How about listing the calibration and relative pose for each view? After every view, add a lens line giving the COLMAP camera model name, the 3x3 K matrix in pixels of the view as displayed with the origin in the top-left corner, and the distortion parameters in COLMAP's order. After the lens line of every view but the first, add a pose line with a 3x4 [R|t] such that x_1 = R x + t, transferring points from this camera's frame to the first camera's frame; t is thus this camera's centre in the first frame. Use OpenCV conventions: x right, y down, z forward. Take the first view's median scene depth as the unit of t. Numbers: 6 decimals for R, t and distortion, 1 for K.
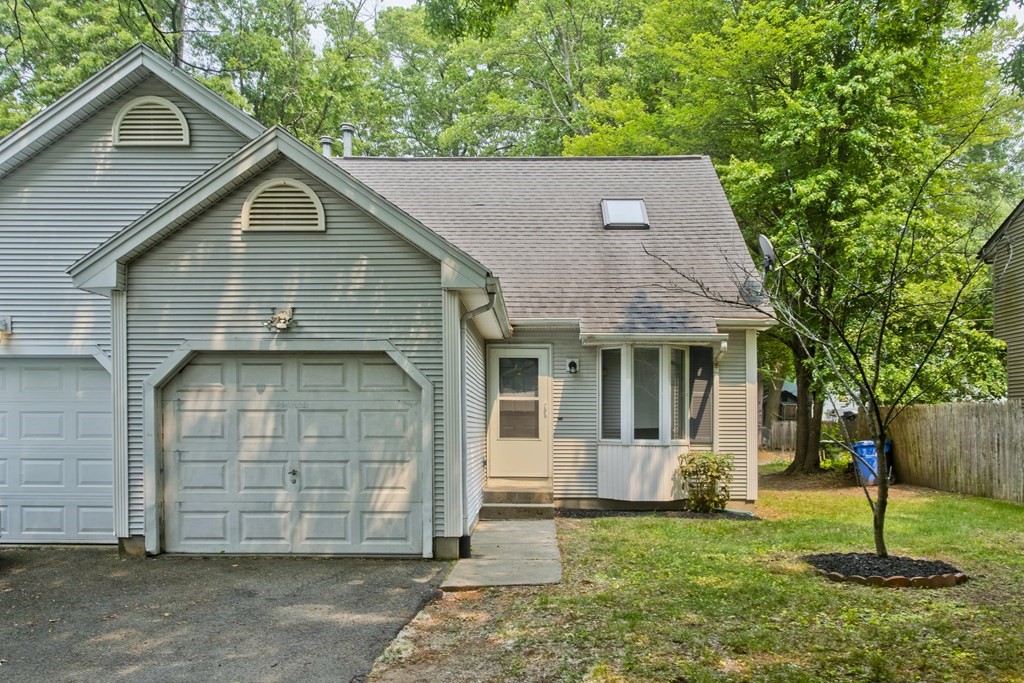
lens RADIAL K [[788.3, 0, 509.9], [0, 788.3, 389.9], [0, 0, 1]] dist [0.009675, -0.009822]
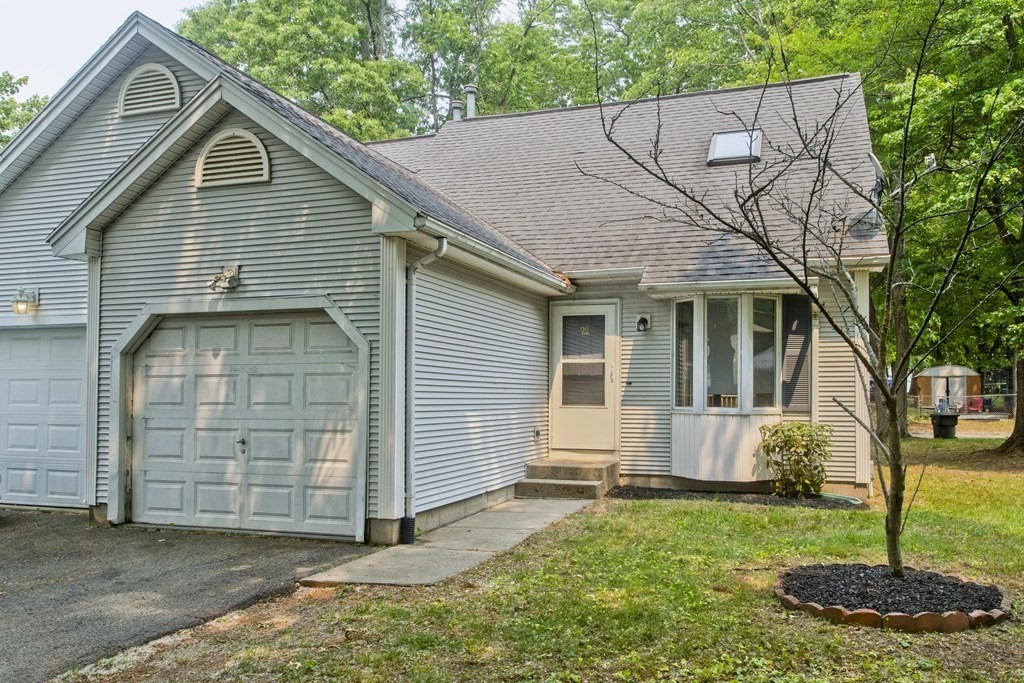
lens RADIAL K [[788.3, 0, 513.3], [0, 788.3, 344.7], [0, 0, 1]] dist [0.009675, -0.009822]
pose [[0.958340, -0.020410, -0.284900, 0.295198], [0.015862, 0.999707, -0.018262, 0.011912], [0.285189, 0.012983, 0.958383, 0.193195]]
